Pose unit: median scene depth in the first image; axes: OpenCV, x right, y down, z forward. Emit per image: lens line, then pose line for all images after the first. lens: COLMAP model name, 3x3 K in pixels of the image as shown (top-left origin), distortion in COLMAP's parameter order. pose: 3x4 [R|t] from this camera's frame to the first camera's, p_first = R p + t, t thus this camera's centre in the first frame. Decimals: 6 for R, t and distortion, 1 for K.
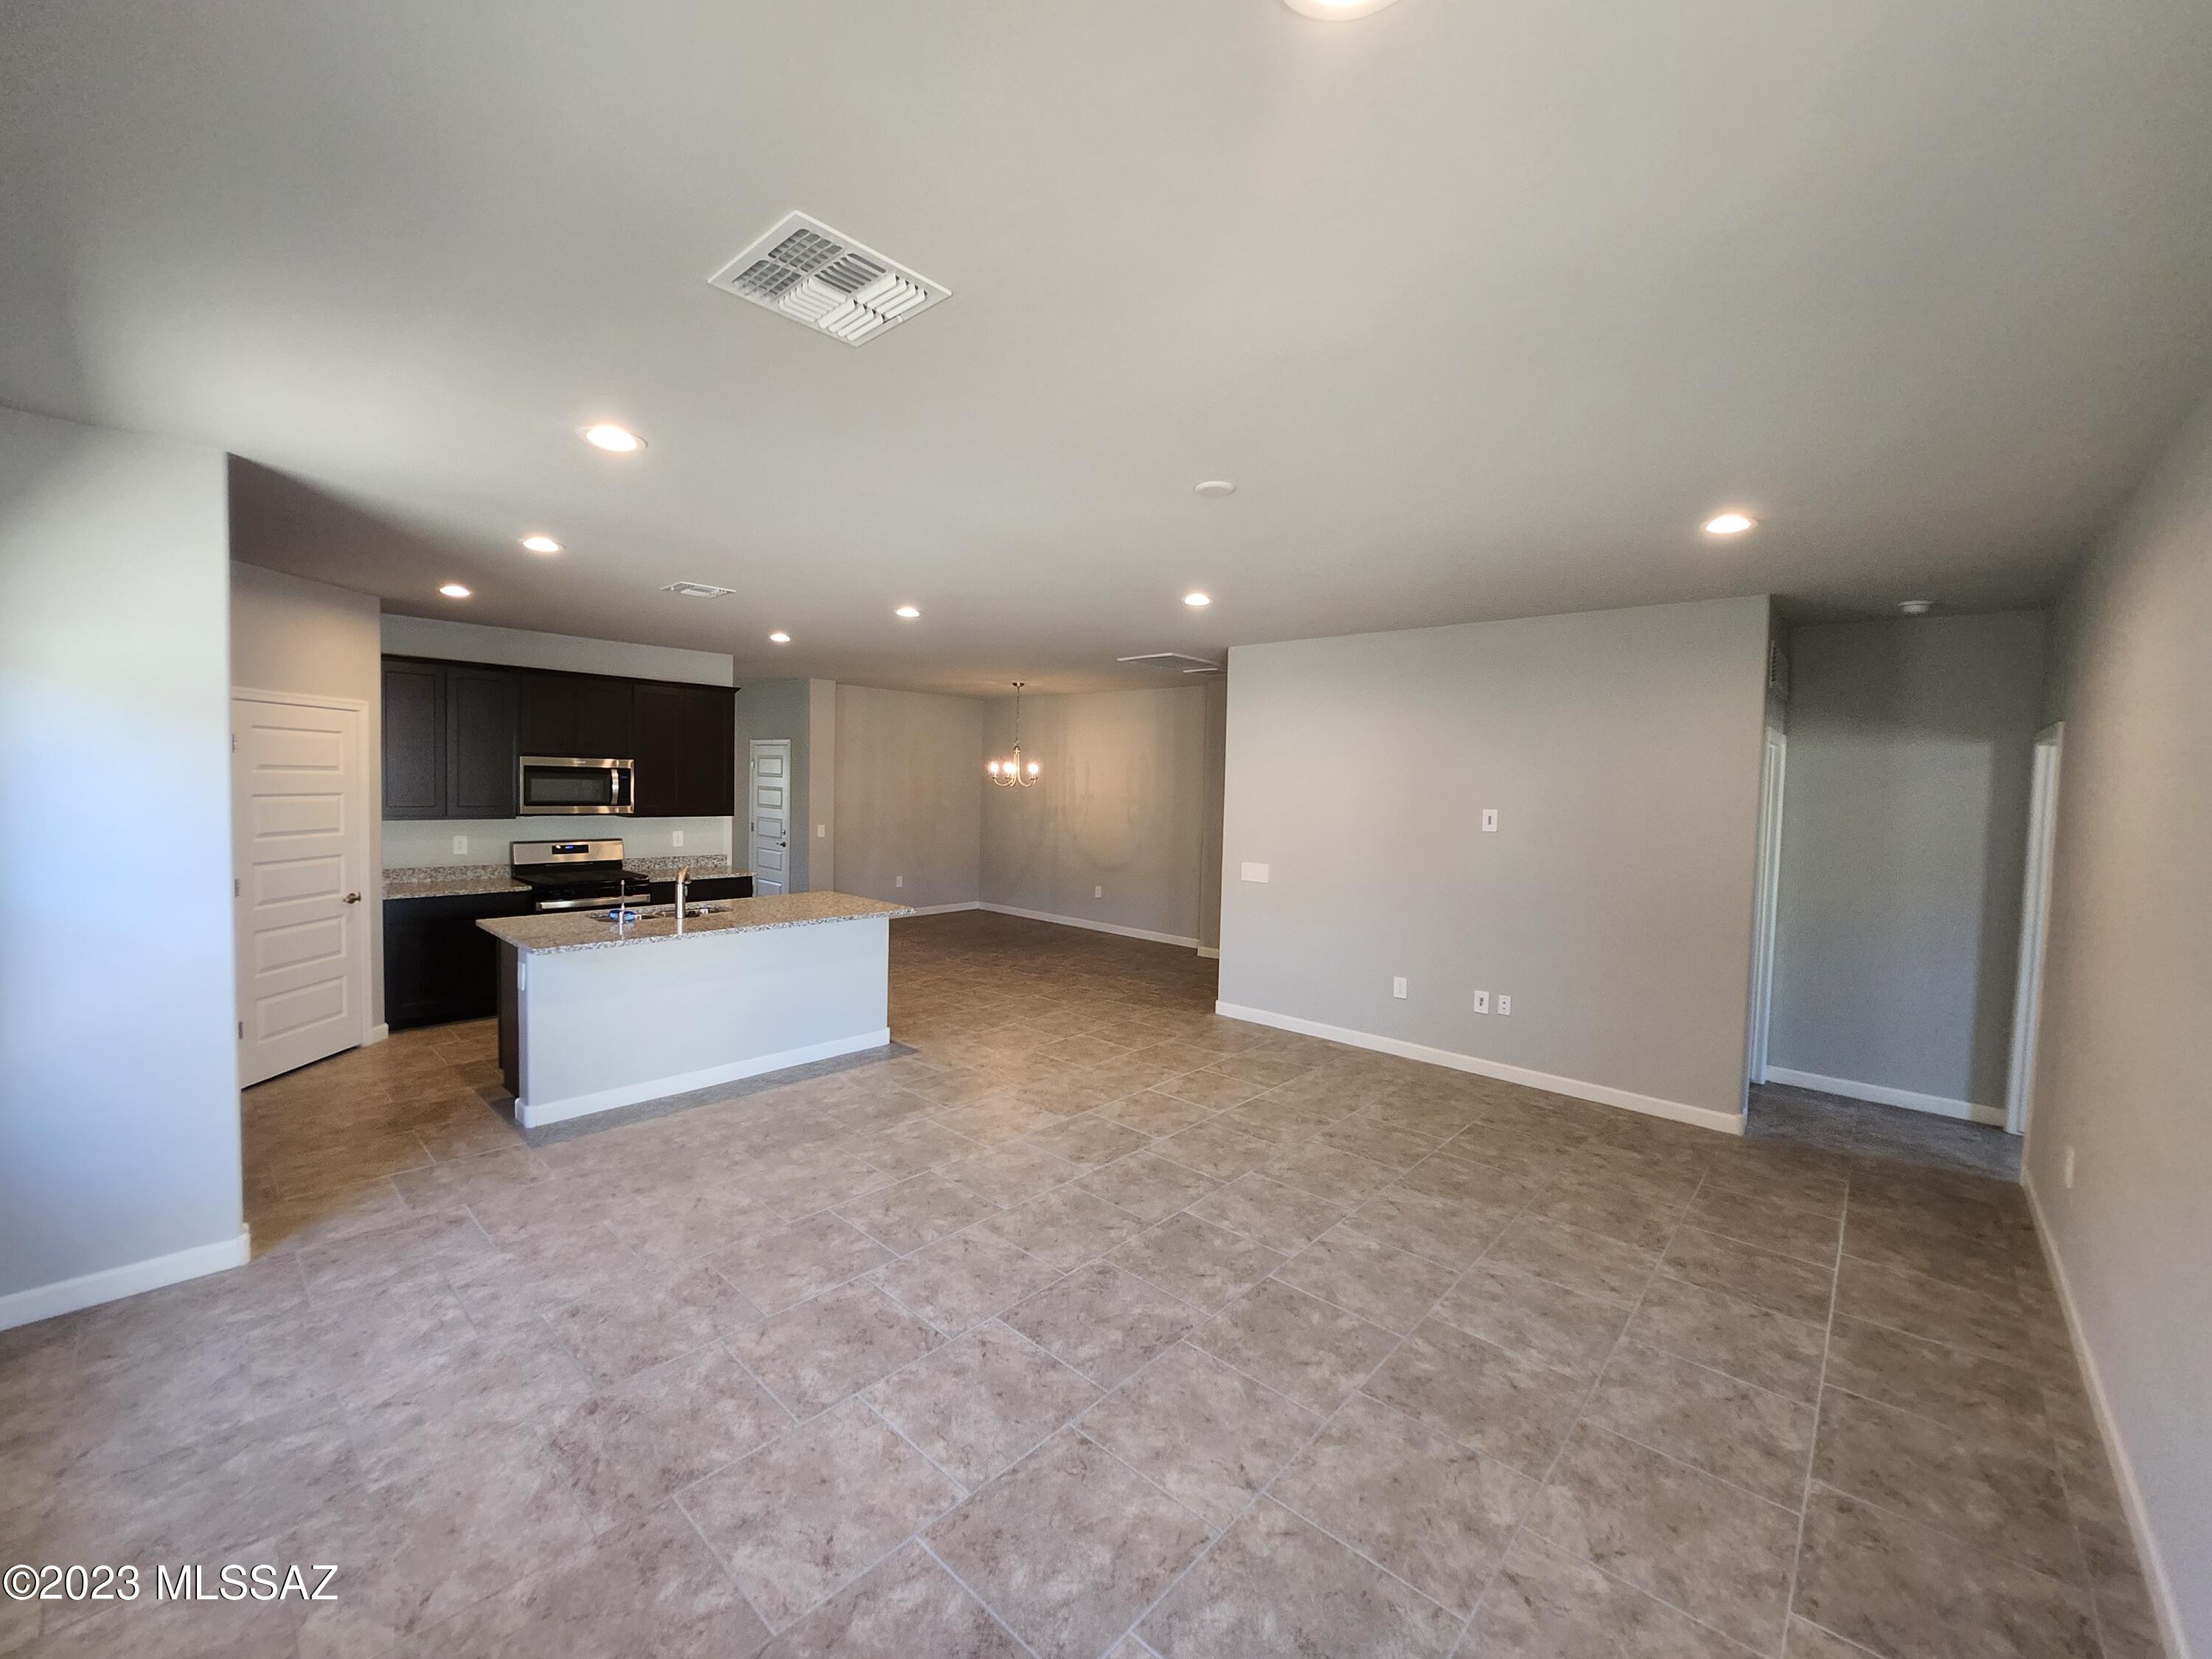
lens RADIAL K [[883.1, 0, 1102.5], [0, 883.1, 814.1], [0, 0, 1]] dist [-0.015224, -0.001785]
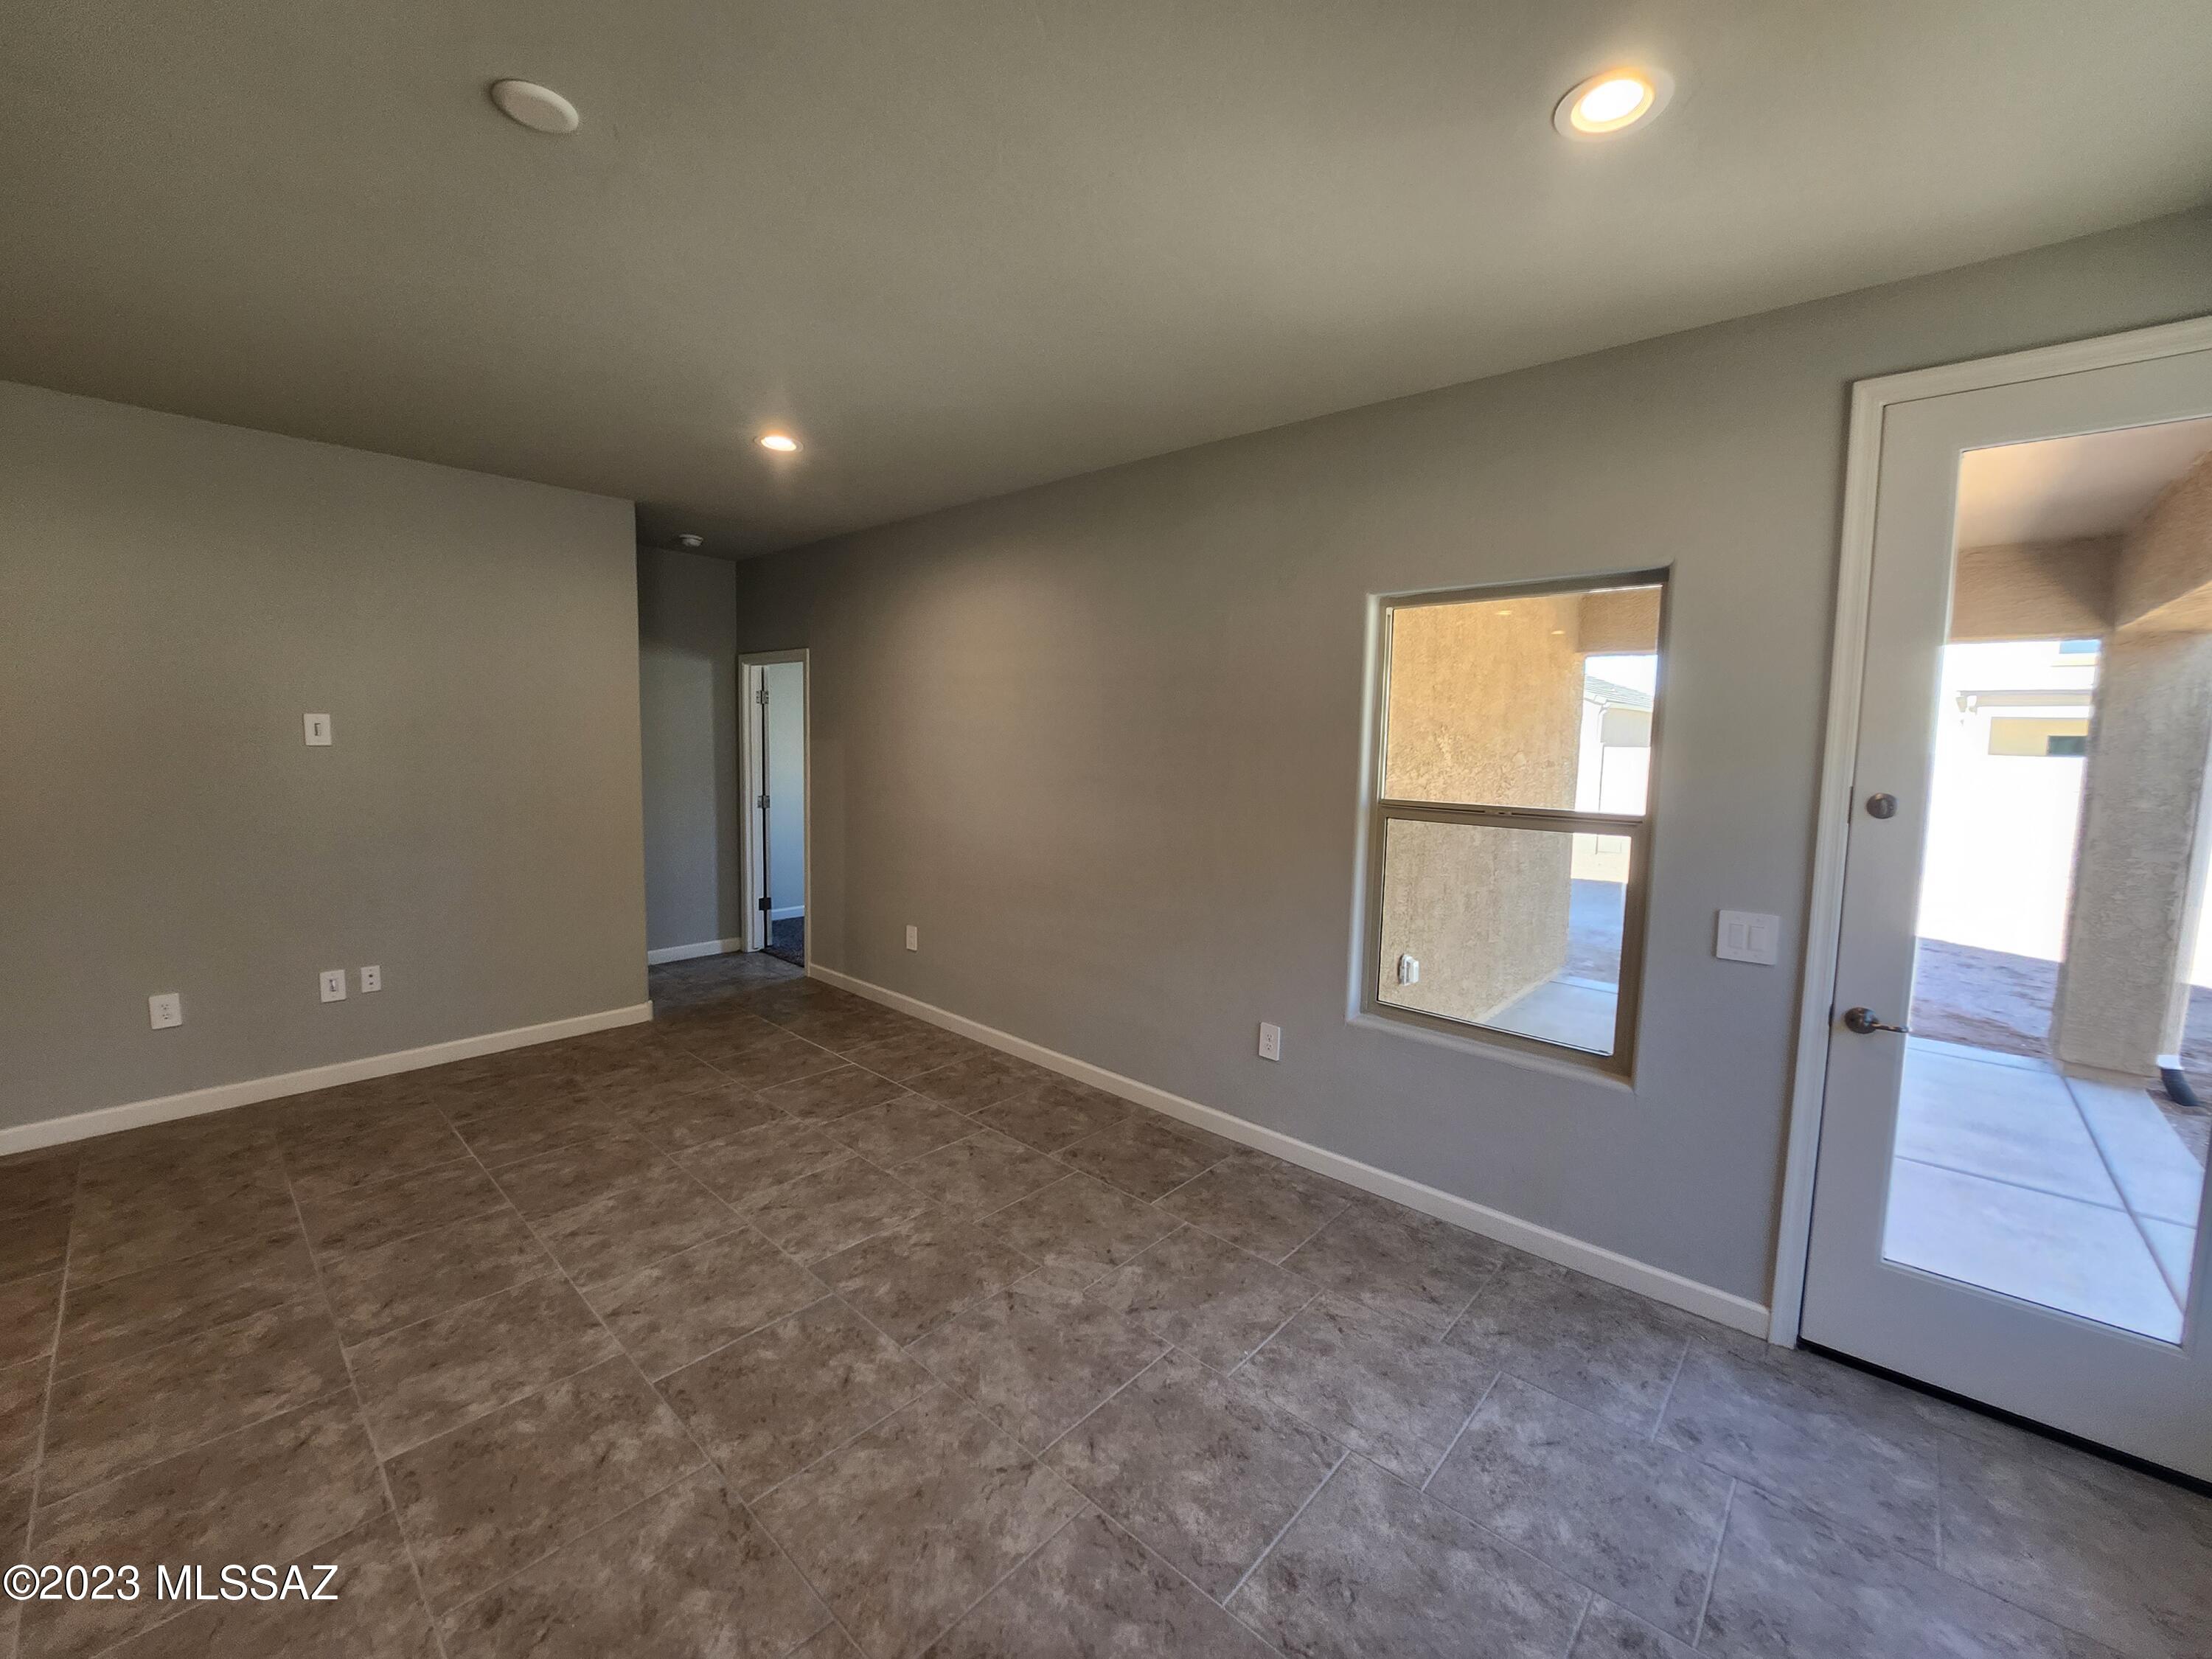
lens RADIAL K [[883.1, 0, 1105.8], [0, 883.1, 821.3], [0, 0, 1]] dist [-0.015224, -0.001785]
pose [[-0.003229, -0.121453, 0.992592, -0.371811], [0.019213, 0.992406, 0.121493, 0.009126], [-0.999810, 0.019463, -0.000871, 0.536361]]
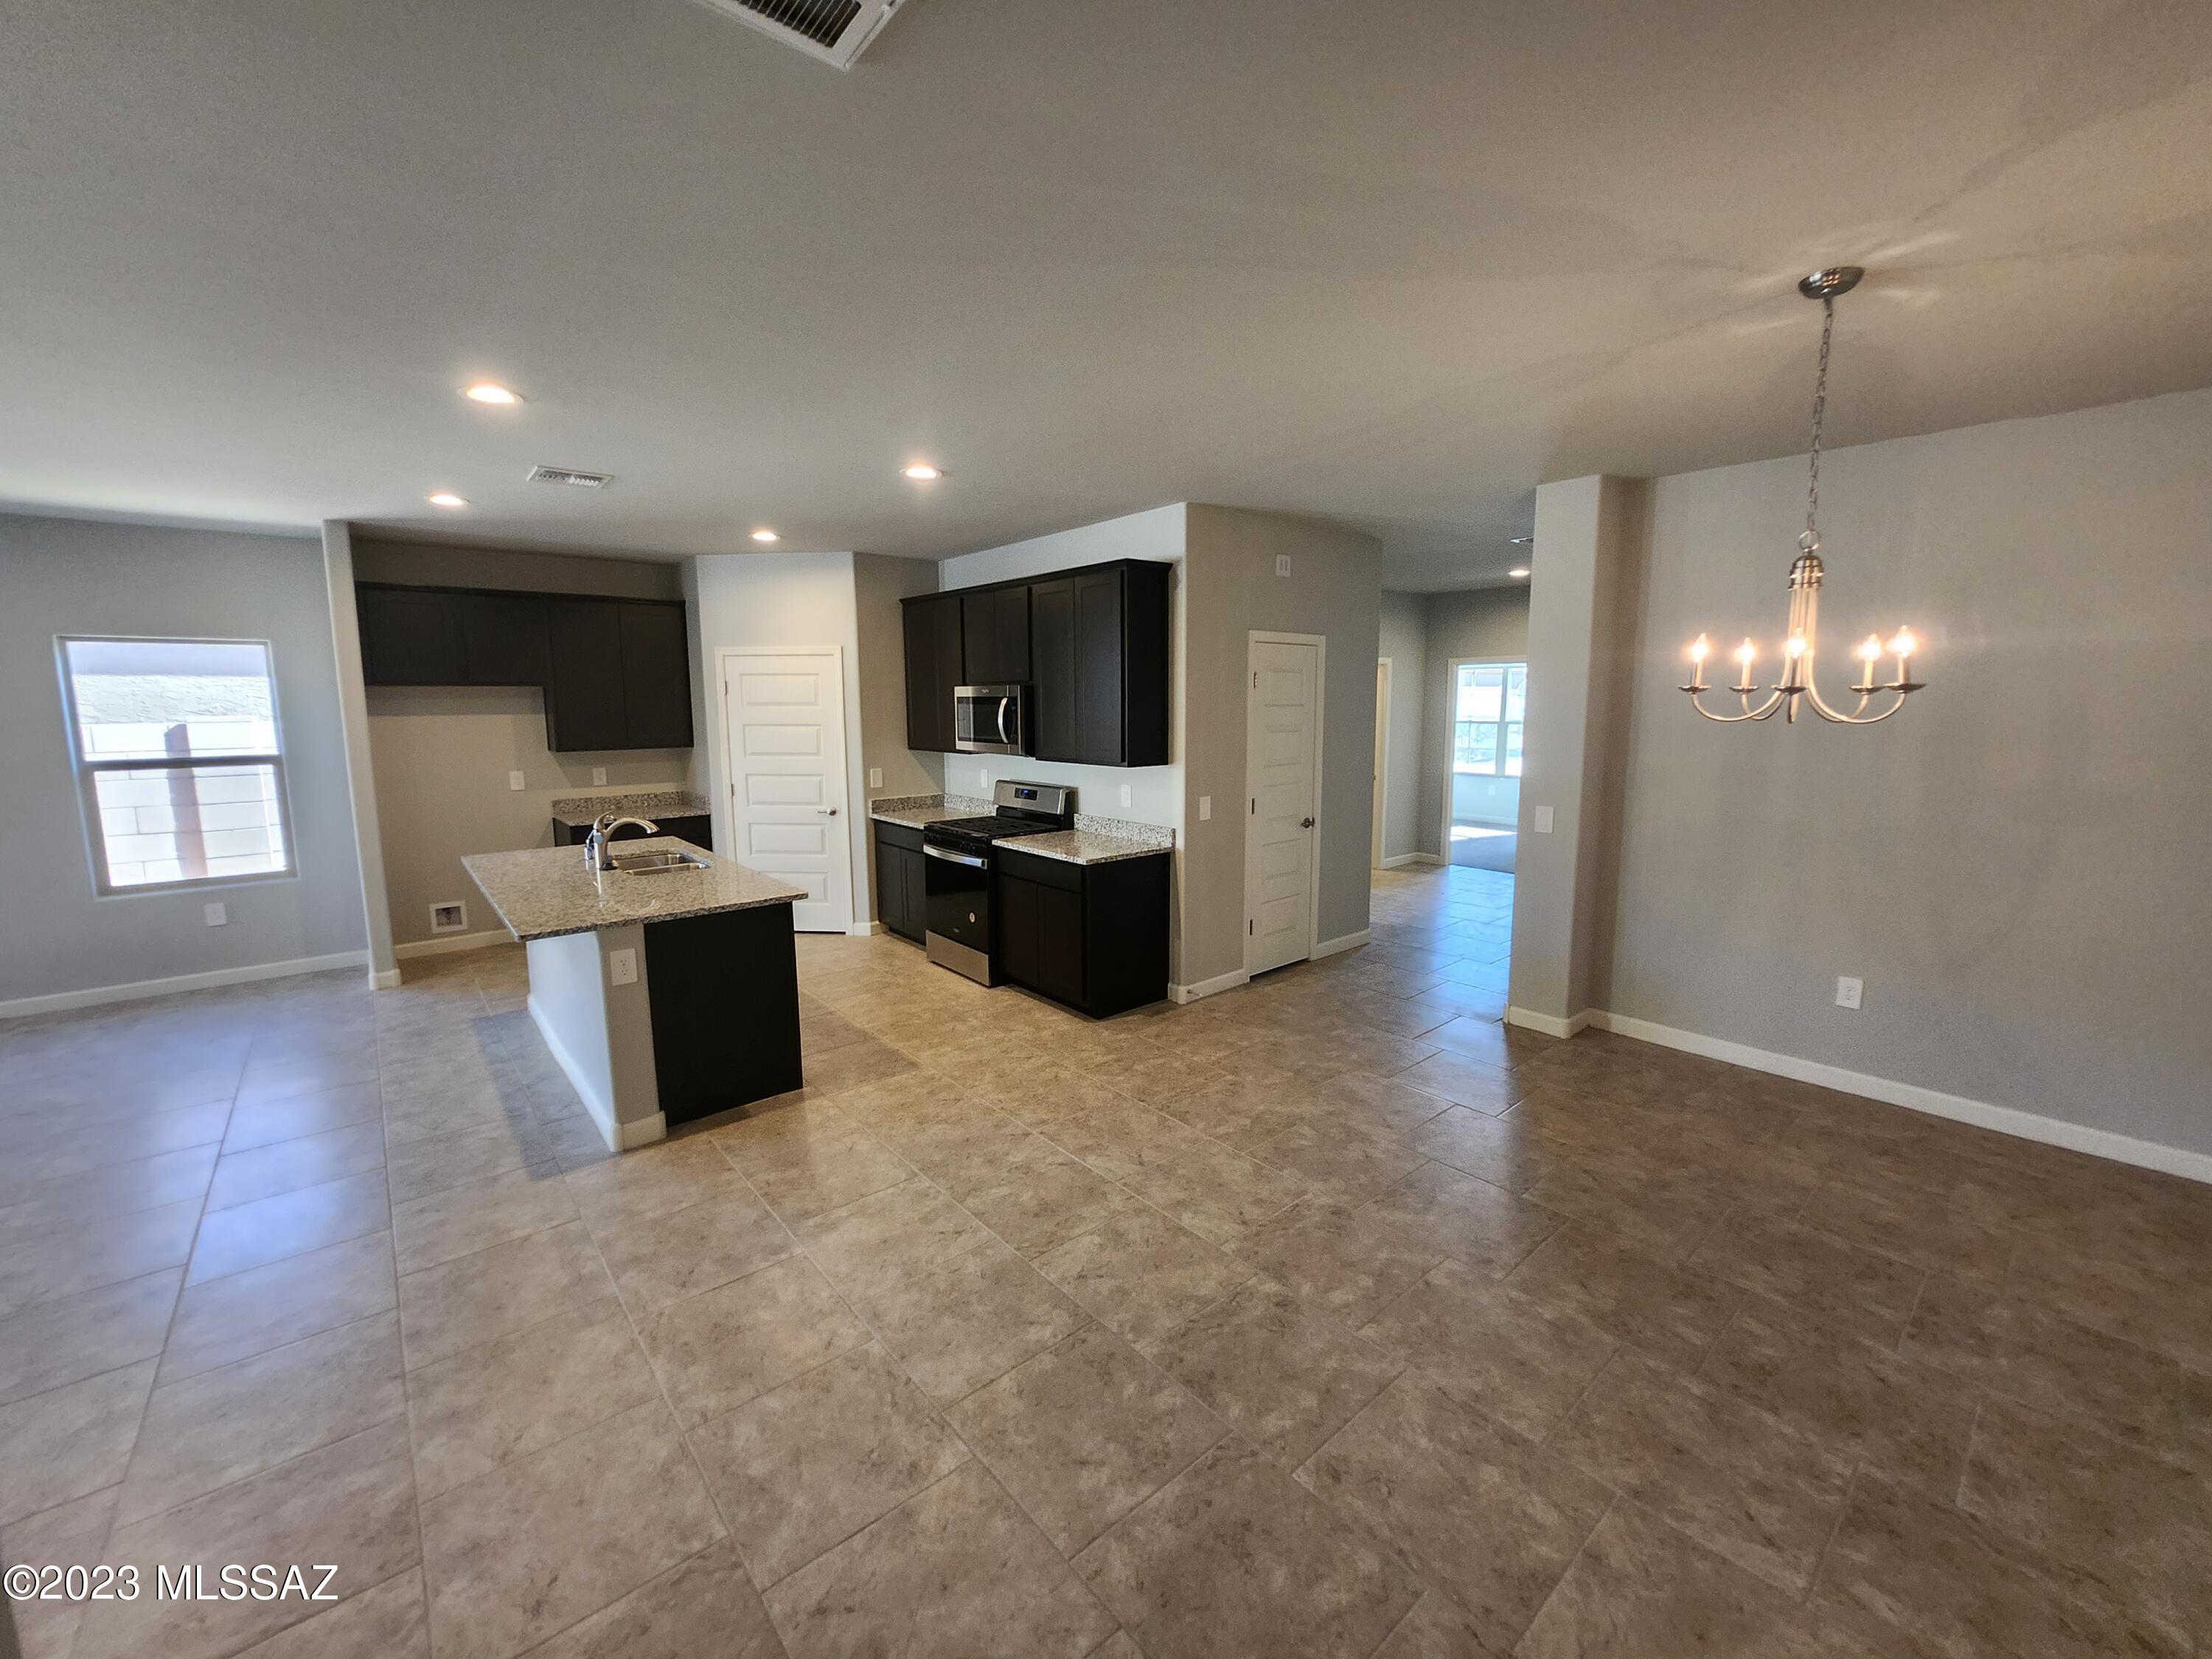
lens RADIAL K [[883.1, 0, 1102.6], [0, 883.1, 815.4], [0, 0, 1]] dist [-0.015224, -0.001785]
pose [[-0.123399, 0.103945, -0.986898, 0.429230], [-0.038342, 0.993257, 0.109409, -0.065421], [0.991616, 0.051341, -0.118582, 2.140285]]
